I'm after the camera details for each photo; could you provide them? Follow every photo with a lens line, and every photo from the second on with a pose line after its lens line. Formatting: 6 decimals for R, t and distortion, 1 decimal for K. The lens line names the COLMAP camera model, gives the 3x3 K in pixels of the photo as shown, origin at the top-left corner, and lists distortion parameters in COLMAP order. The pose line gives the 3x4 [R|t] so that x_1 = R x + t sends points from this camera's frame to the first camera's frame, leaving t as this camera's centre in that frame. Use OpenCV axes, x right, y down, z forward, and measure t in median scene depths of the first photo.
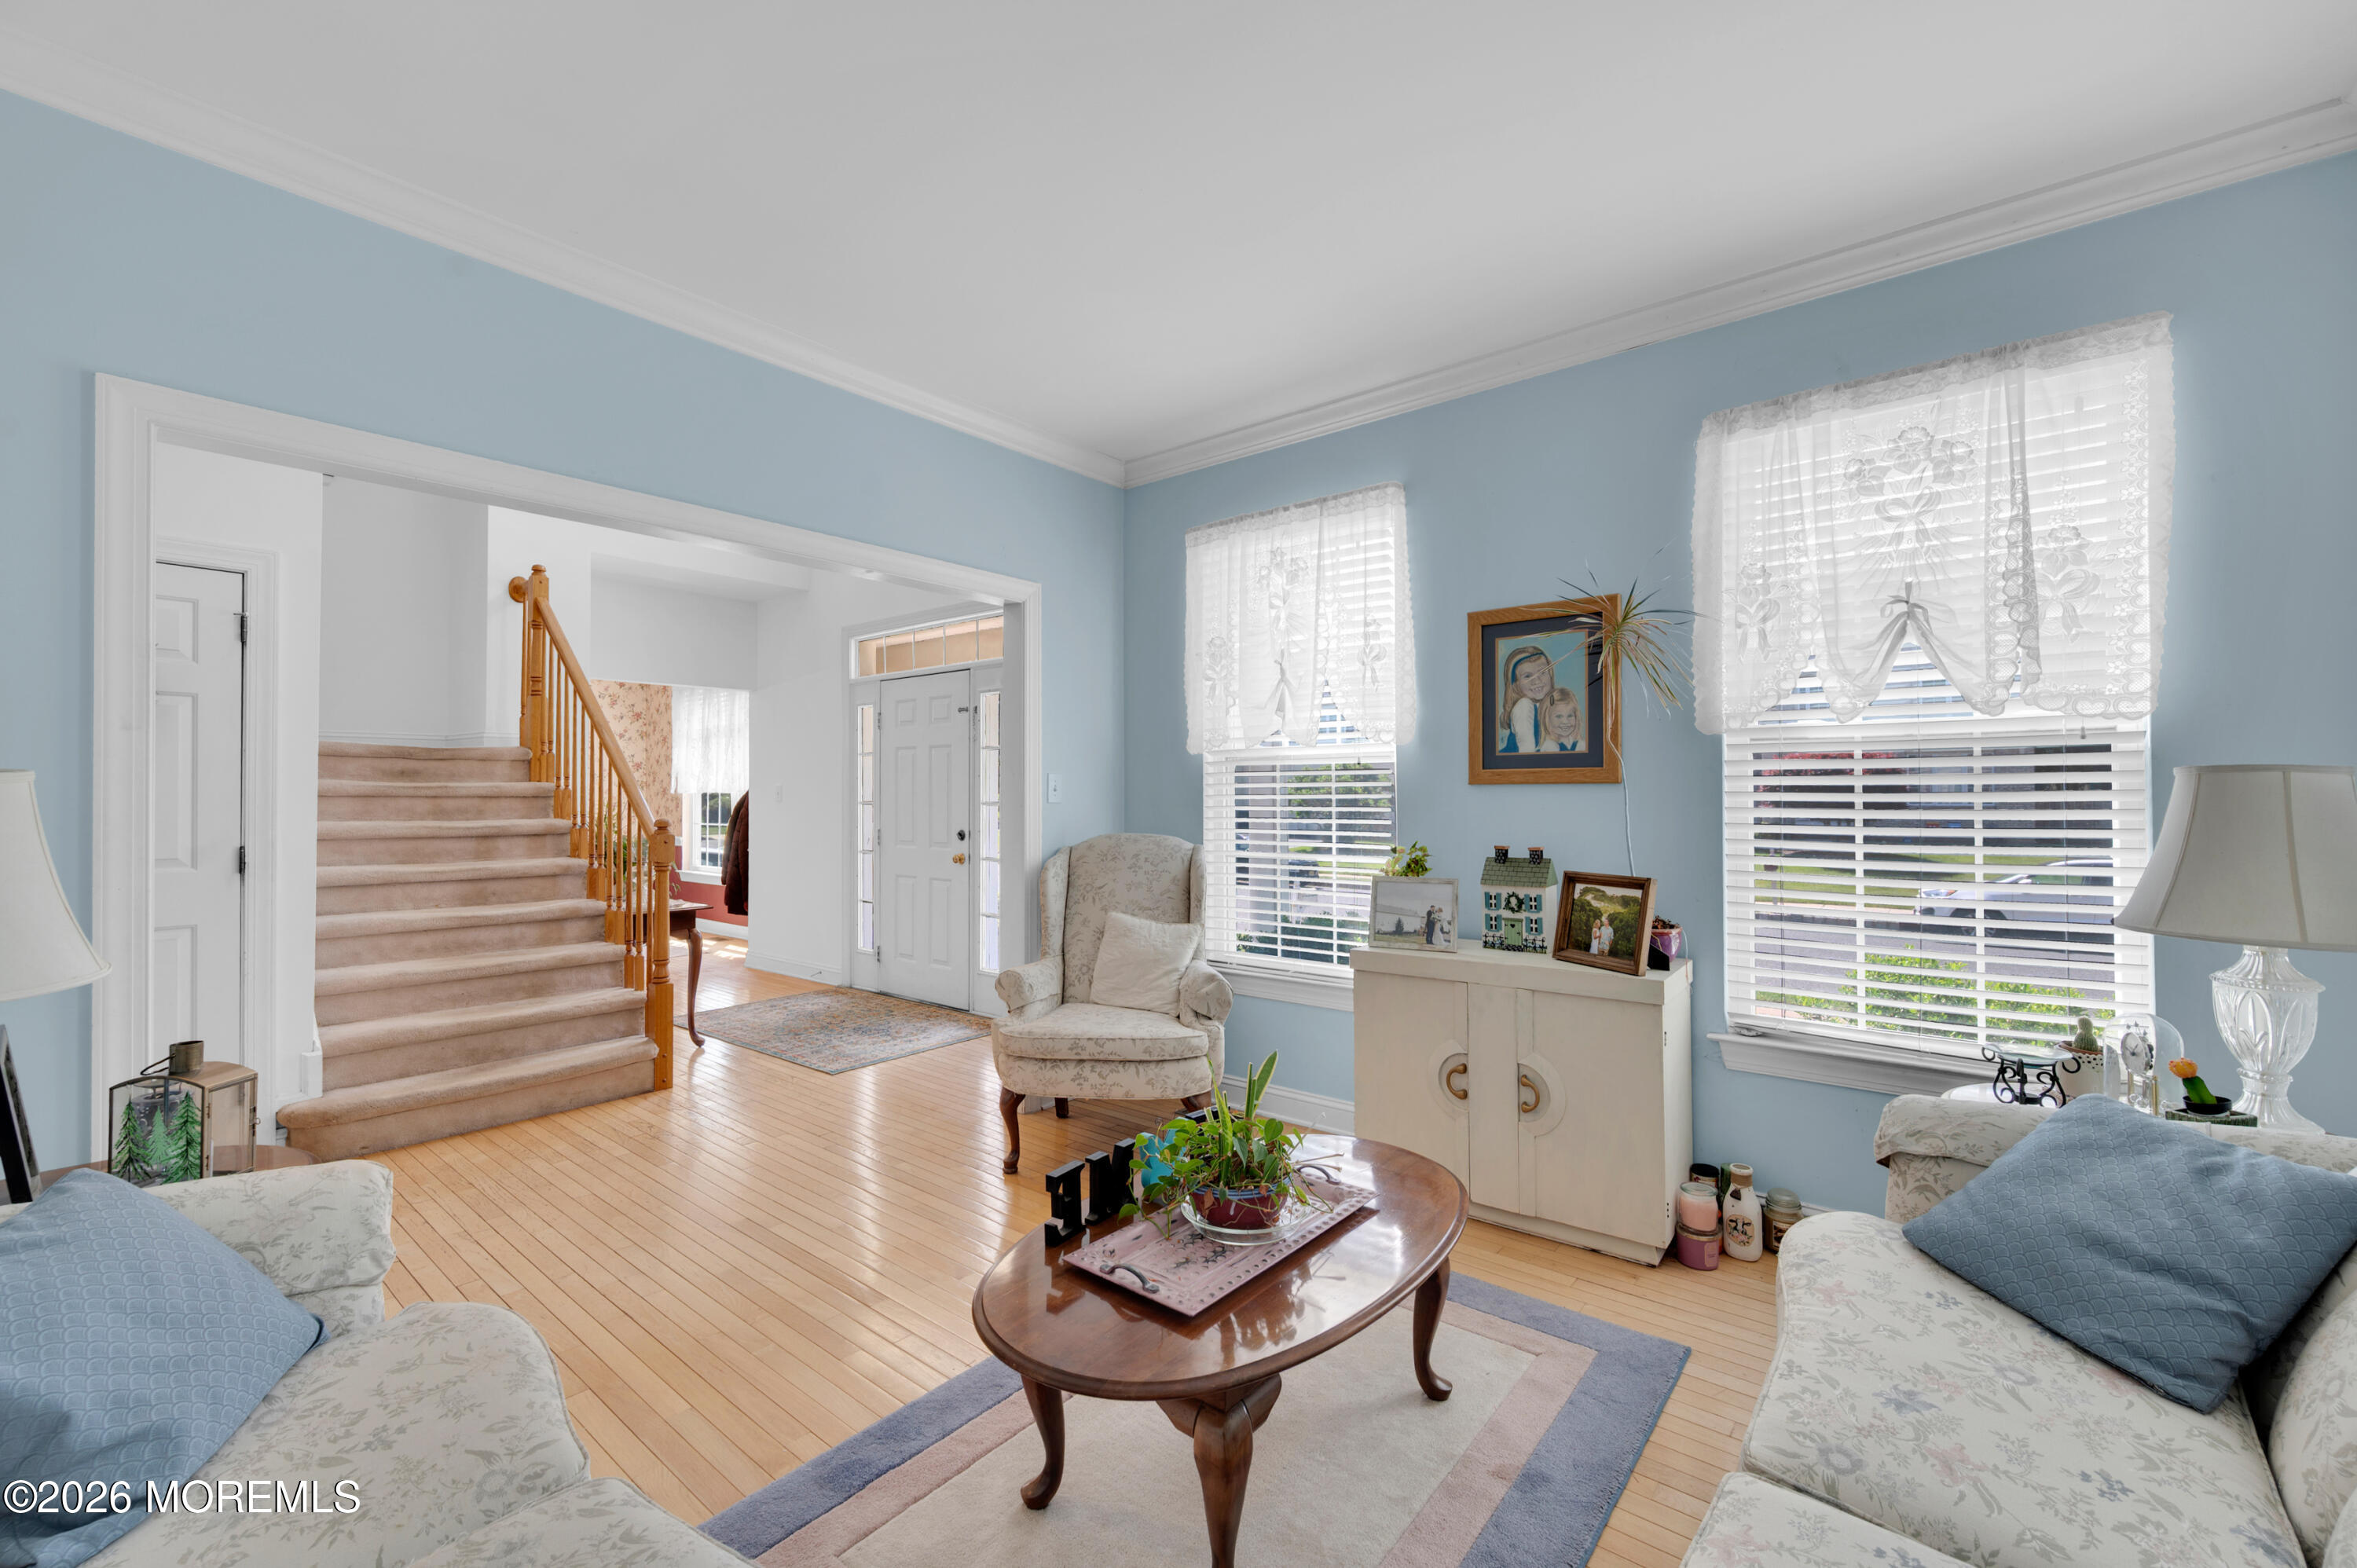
lens RADIAL K [[962.3, 0, 1153.7], [0, 962.3, 790.6], [0, 0, 1]] dist [-0.000228, 0.000022]
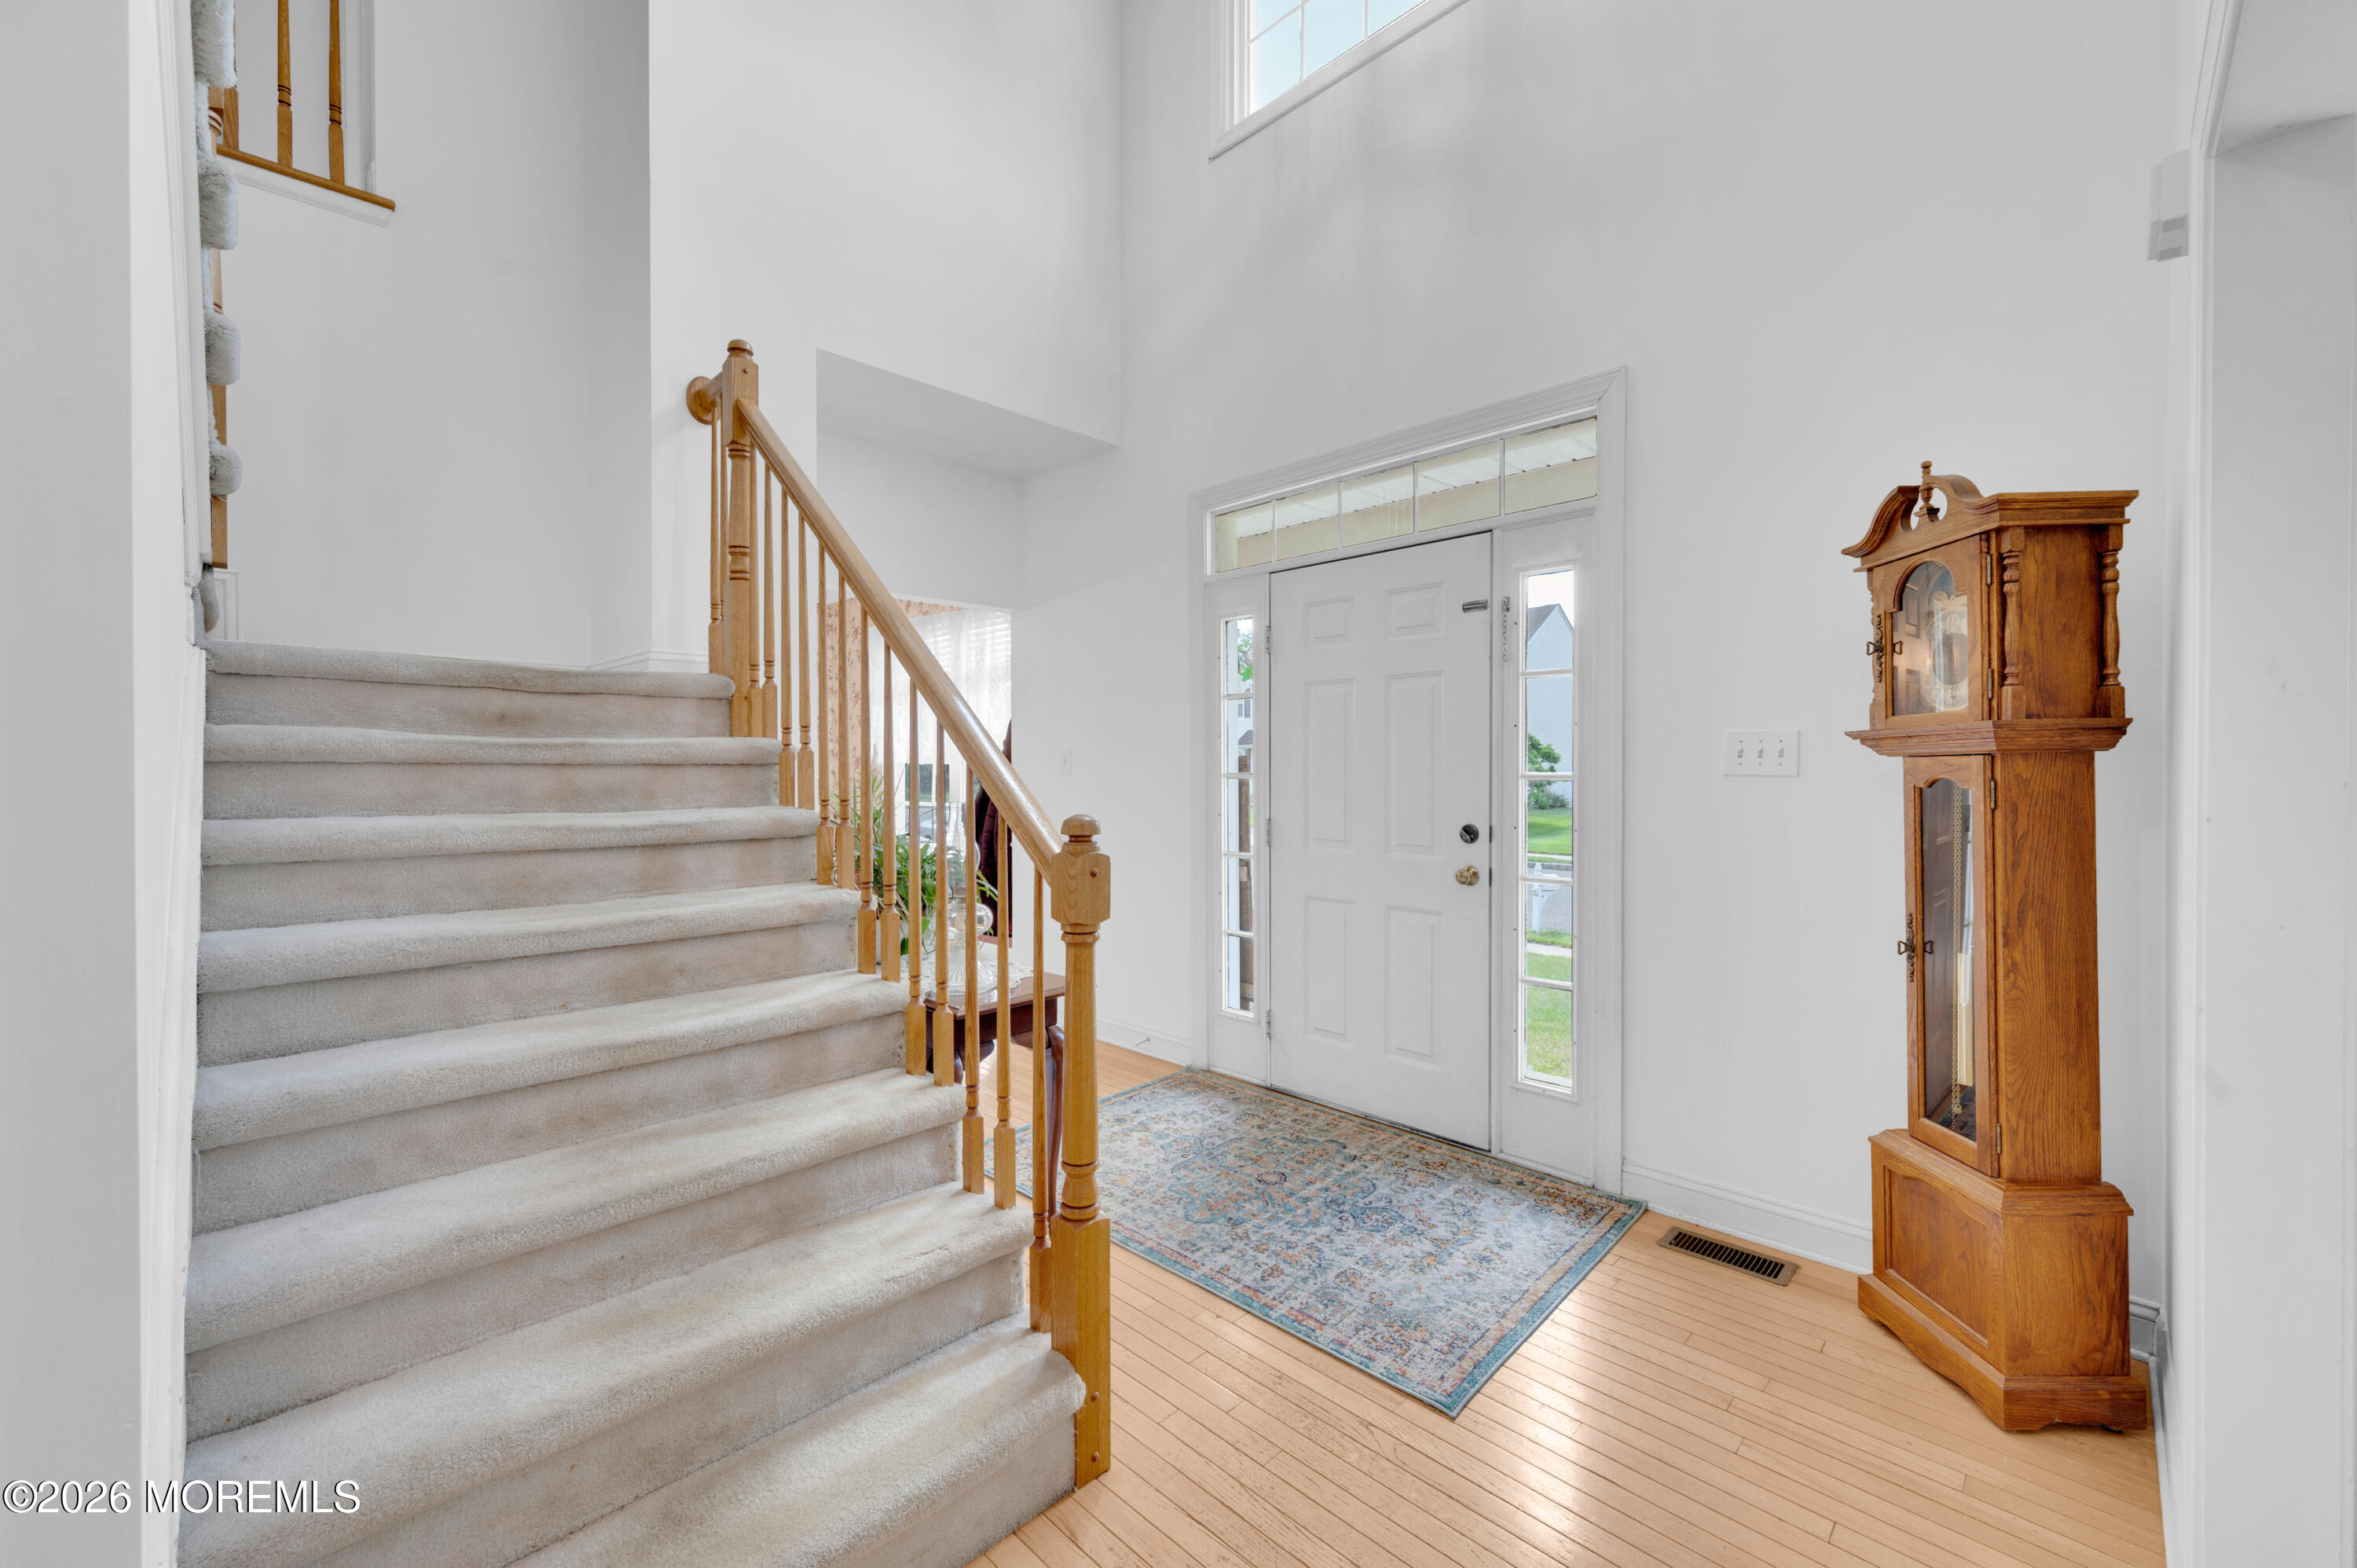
lens RADIAL K [[924.0, 0, 1178.5], [0, 924.0, 784.0], [0, 0, 1]] dist [0.000806, 0.000019]
pose [[0.996979, 0.000100, -0.077669, -0.389830], [0.001842, 0.999688, 0.024926, 0.005136], [0.077648, -0.024994, 0.996668, 0.545751]]
